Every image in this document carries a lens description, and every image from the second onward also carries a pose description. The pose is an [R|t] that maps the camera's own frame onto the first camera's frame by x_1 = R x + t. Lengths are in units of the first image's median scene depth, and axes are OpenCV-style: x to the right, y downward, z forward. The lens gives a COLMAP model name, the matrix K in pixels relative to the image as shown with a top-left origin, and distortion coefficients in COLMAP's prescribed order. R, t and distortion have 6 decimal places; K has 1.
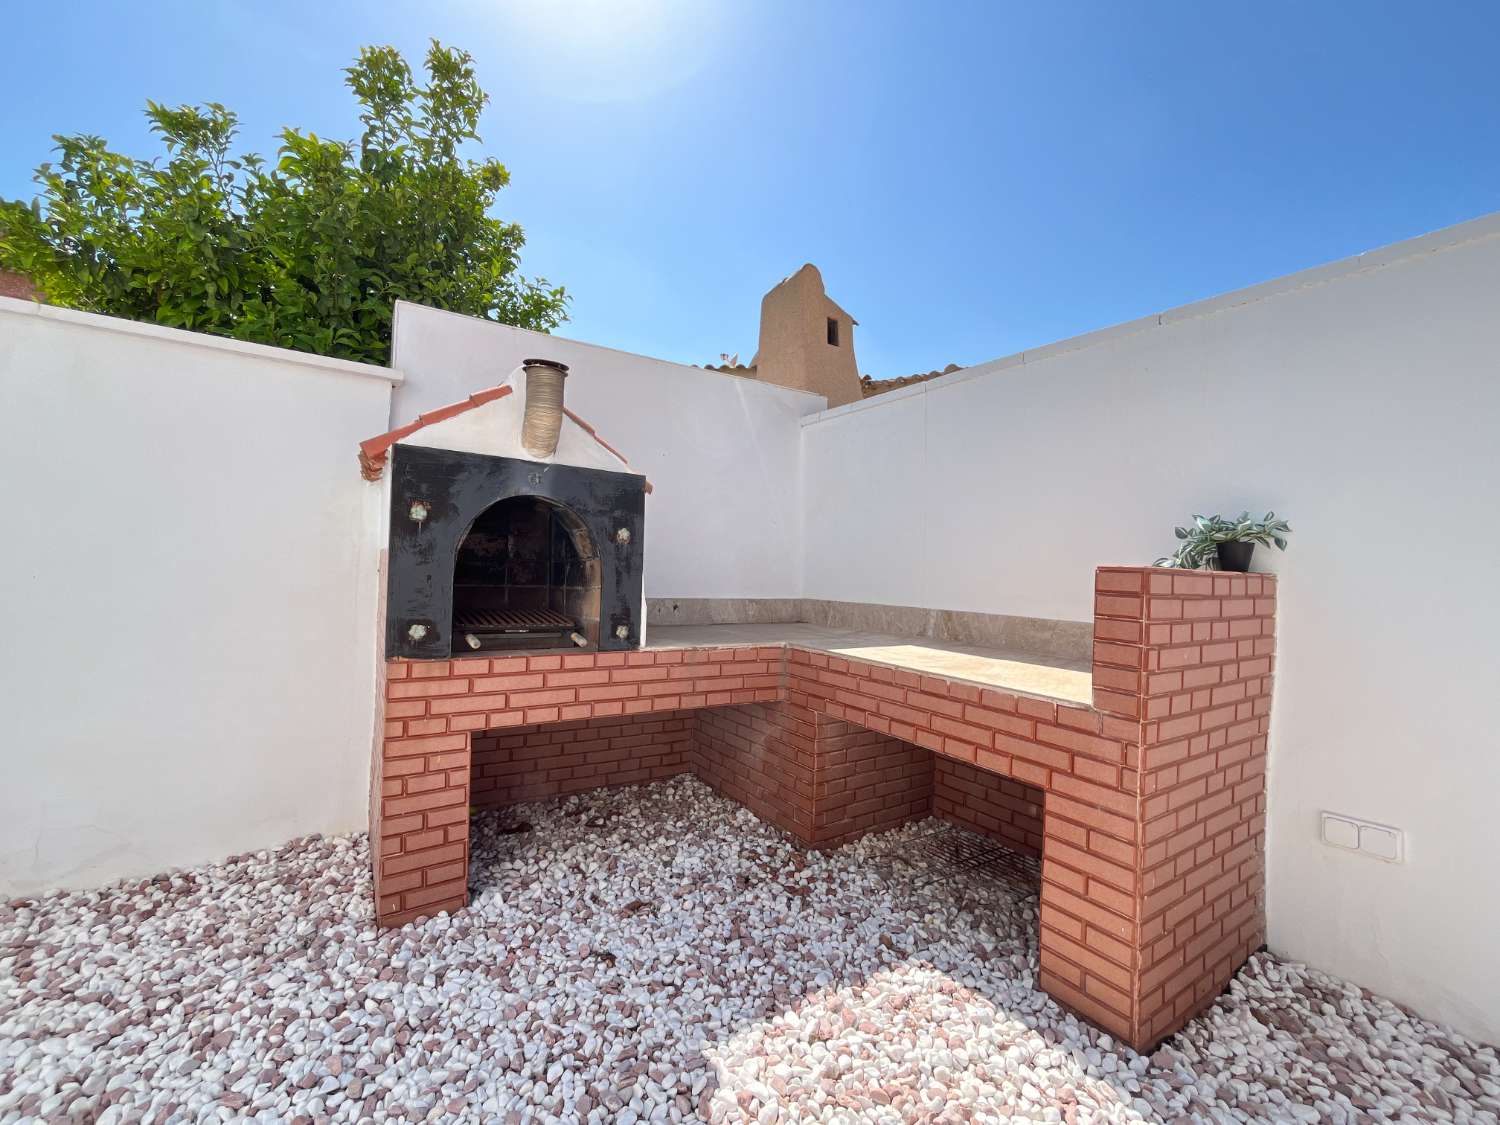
lens RADIAL K [[609.7, 0, 750.0], [0, 609.7, 562.5], [0, 0, 1]] dist [-0.003361, -0.000284]
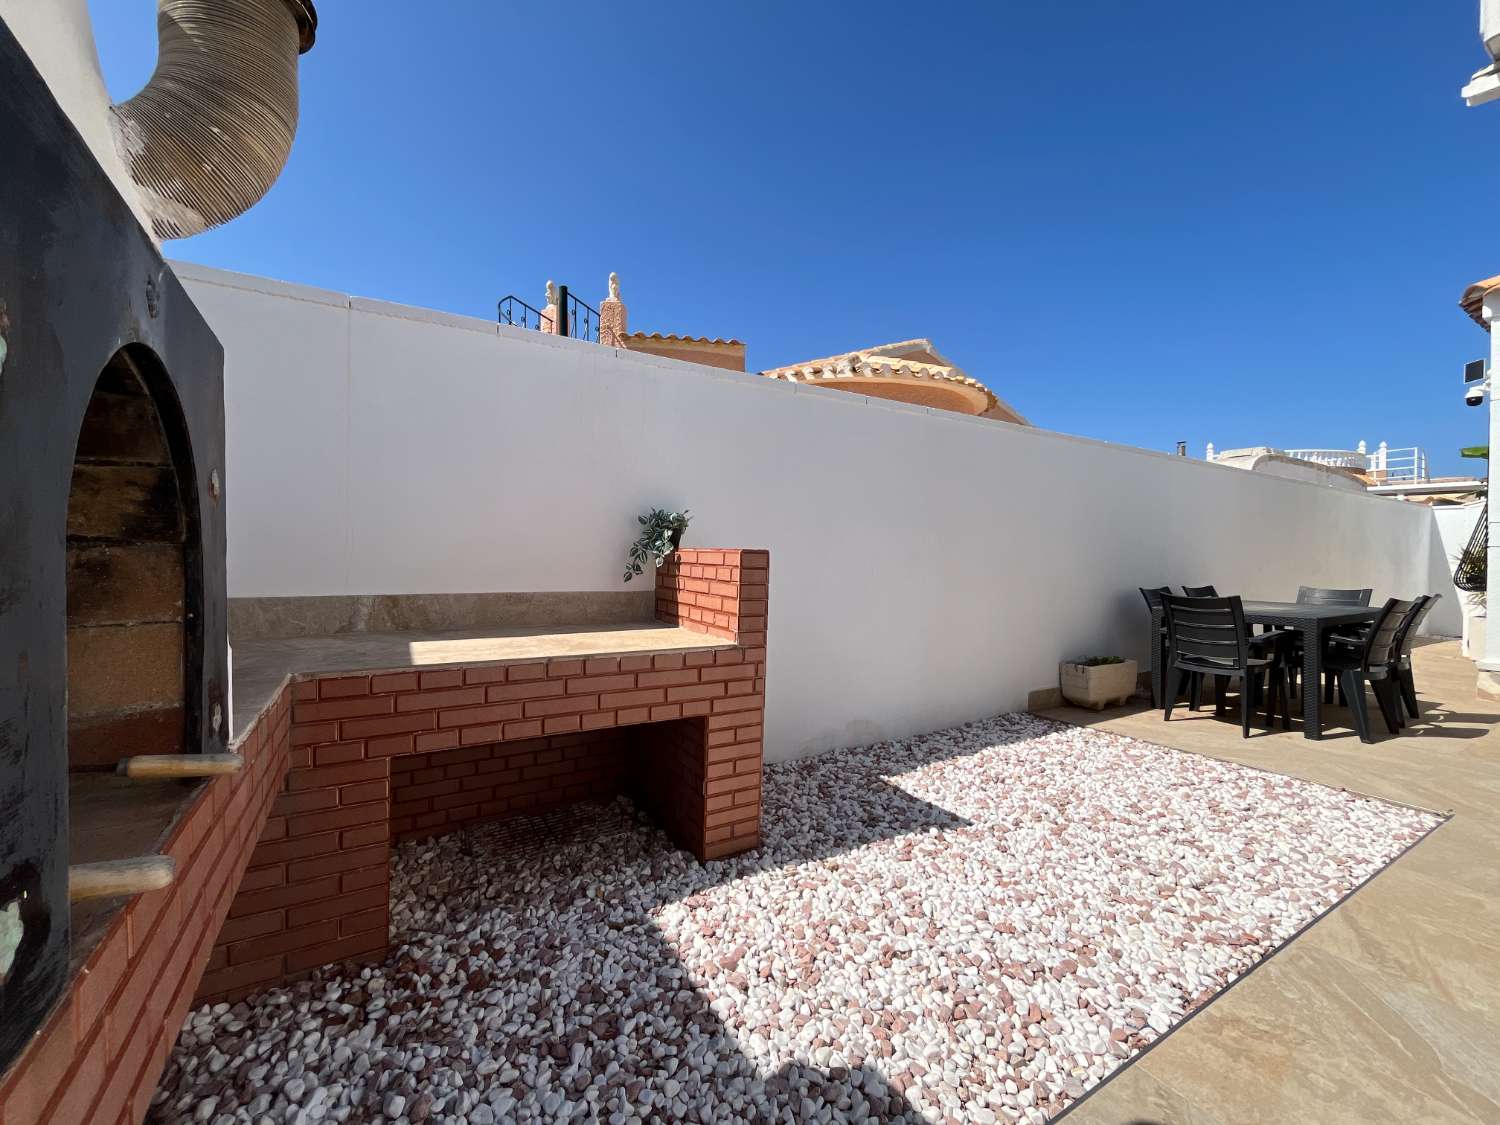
lens RADIAL K [[611.2, 0, 750.0], [0, 611.2, 562.5], [0, 0, 1]] dist [-0.001895, -0.000345]
pose [[0.045536, -0.045550, 0.997924, -0.631172], [-0.026512, 0.998553, 0.046789, -0.021981], [-0.998611, -0.028588, 0.044262, 0.644809]]
